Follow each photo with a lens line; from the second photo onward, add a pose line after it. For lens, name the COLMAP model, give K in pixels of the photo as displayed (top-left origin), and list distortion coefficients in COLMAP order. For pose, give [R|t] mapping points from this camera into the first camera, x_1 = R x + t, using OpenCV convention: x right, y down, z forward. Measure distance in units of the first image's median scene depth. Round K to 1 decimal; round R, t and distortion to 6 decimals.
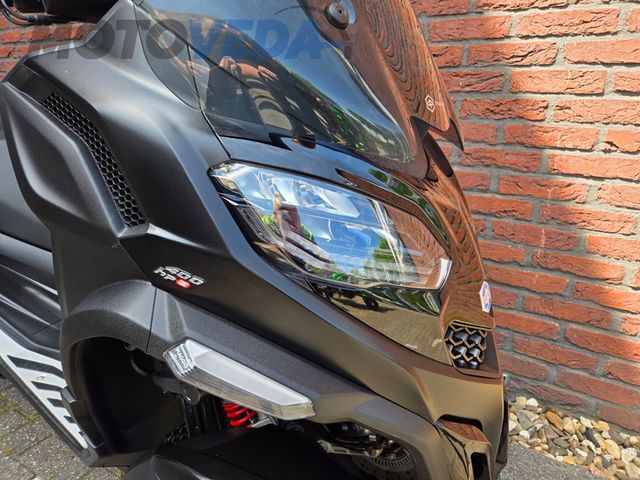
lens RADIAL K [[432.9, 0, 319.6], [0, 432.9, 233.7], [0, 0, 1]] dist [0.068836, -0.053426]
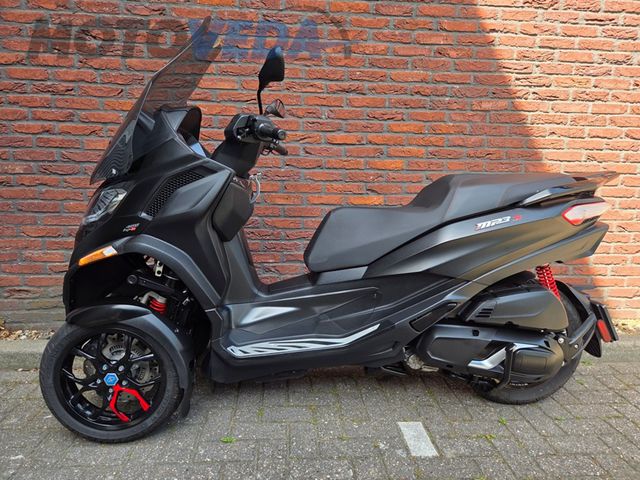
lens RADIAL K [[432.9, 0, 320.5], [0, 432.9, 239.6], [0, 0, 1]] dist [0.068836, -0.053426]
pose [[0.828608, -0.097577, 0.551261, -1.653967], [0.159351, 0.985069, -0.065159, -0.013023], [-0.536672, 0.141835, 0.831785, -0.210465]]
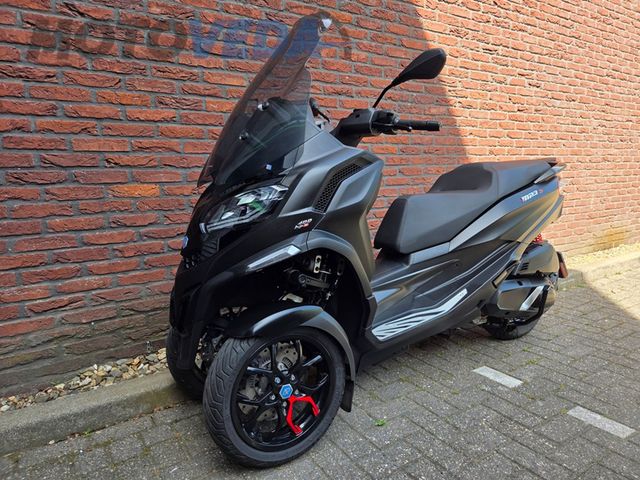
lens RADIAL K [[432.9, 0, 325.4], [0, 432.9, 235.3], [0, 0, 1]] dist [0.068836, -0.053426]
pose [[0.453524, -0.155847, 0.877512, -2.438111], [0.290630, 0.956633, 0.019693, -0.192951], [-0.842526, 0.246100, 0.479150, 0.513413]]
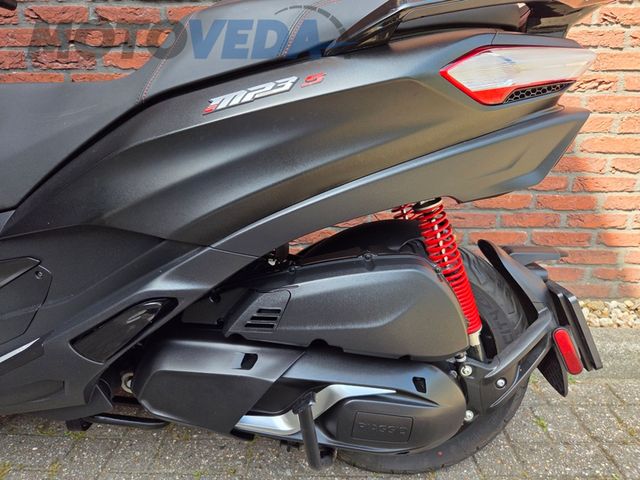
lens RADIAL K [[432.9, 0, 318.8], [0, 432.9, 242.1], [0, 0, 1]] dist [0.068836, -0.053426]
pose [[0.876871, -0.156247, 0.454624, -0.637416], [0.155849, 0.987025, 0.038627, 0.097711], [-0.454761, 0.036982, 0.889845, 0.138557]]
